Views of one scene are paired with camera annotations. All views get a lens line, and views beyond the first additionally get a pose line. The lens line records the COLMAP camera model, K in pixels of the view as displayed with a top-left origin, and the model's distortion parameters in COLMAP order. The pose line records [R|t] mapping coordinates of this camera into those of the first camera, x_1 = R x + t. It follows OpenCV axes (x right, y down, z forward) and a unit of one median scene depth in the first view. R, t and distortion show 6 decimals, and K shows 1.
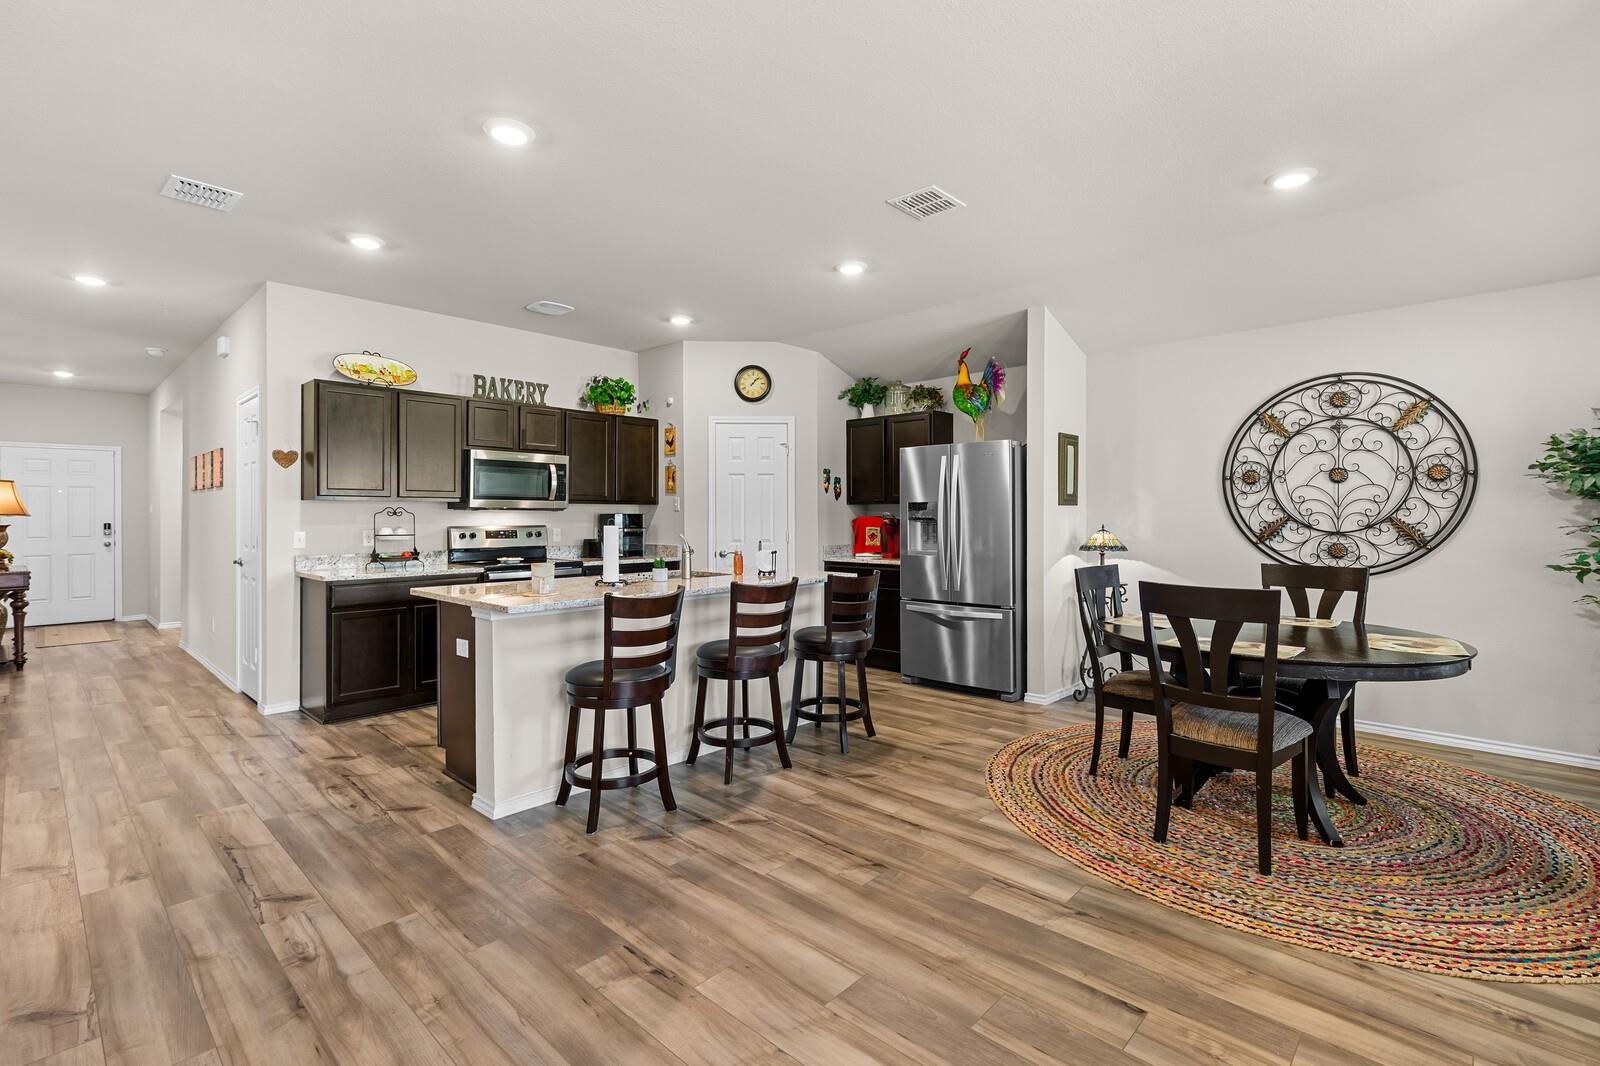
lens RADIAL K [[731.9, 0, 822.3], [0, 731.9, 512.7], [0, 0, 1]] dist [0.013638, -0.000910]
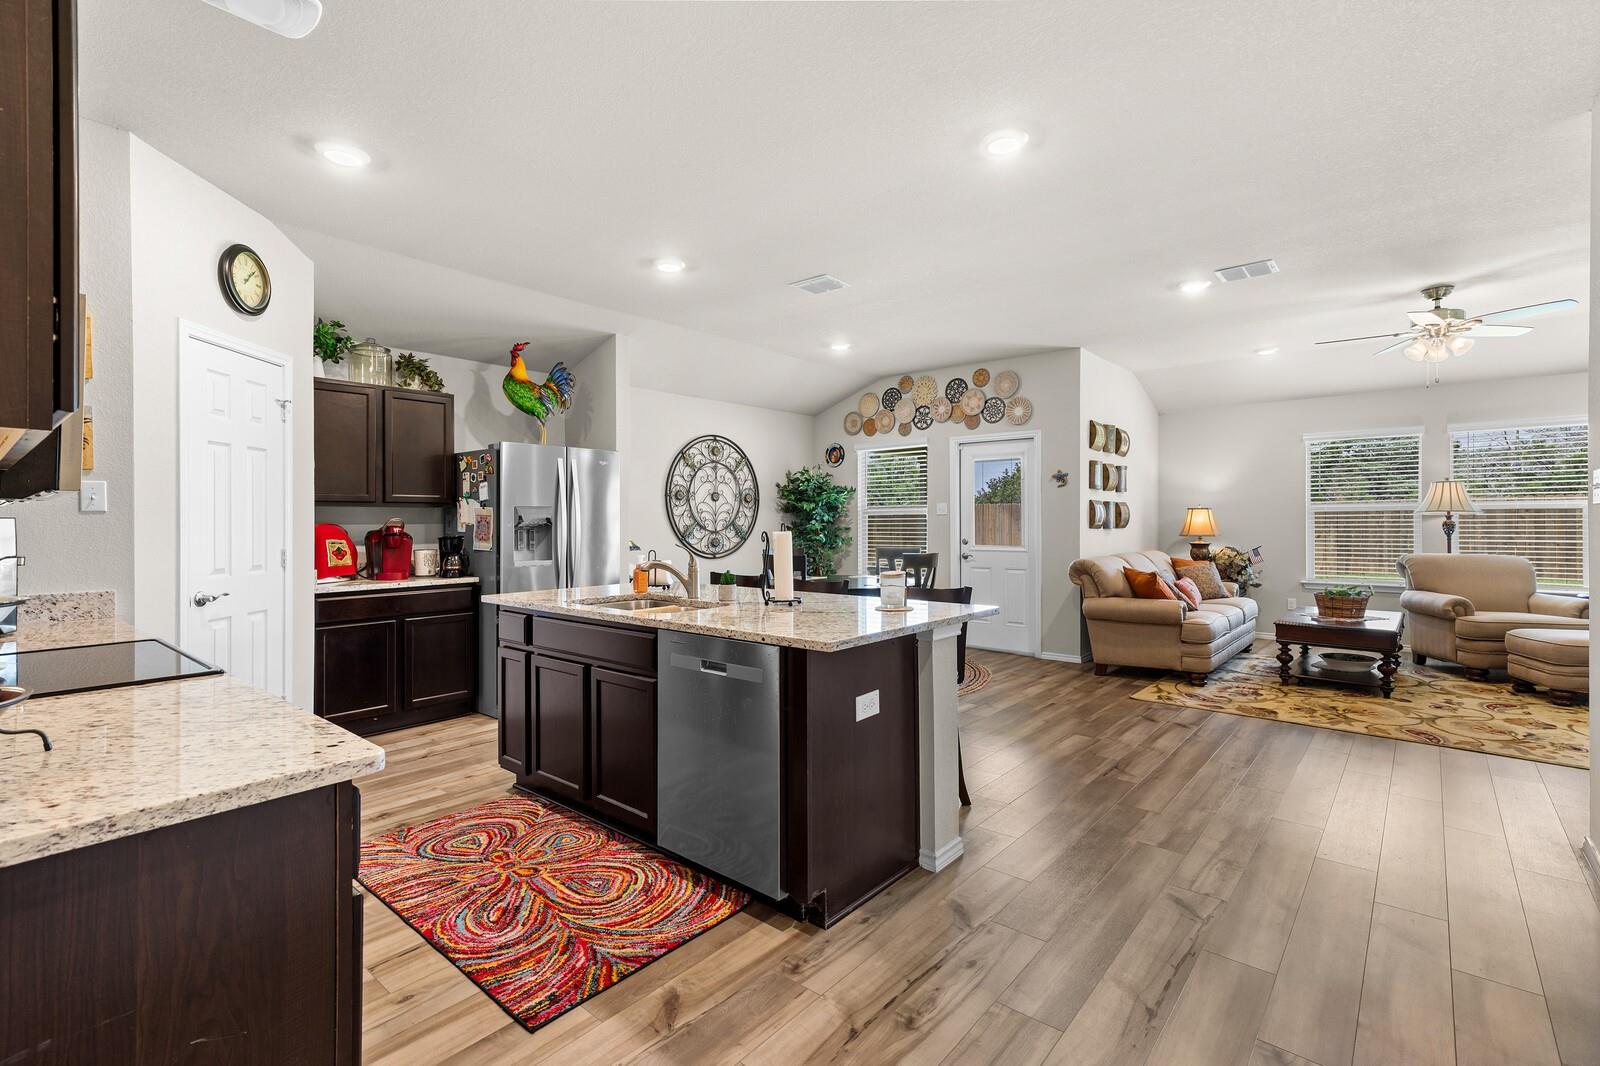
lens RADIAL K [[731.9, 0, 801.9], [0, 731.9, 525.1], [0, 0, 1]] dist [0.013638, -0.000910]
pose [[-0.039285, -0.002344, 0.999225, -0.945282], [0.005106, 0.999984, 0.002547, 0.009454], [-0.999215, 0.005202, -0.039273, 0.870786]]
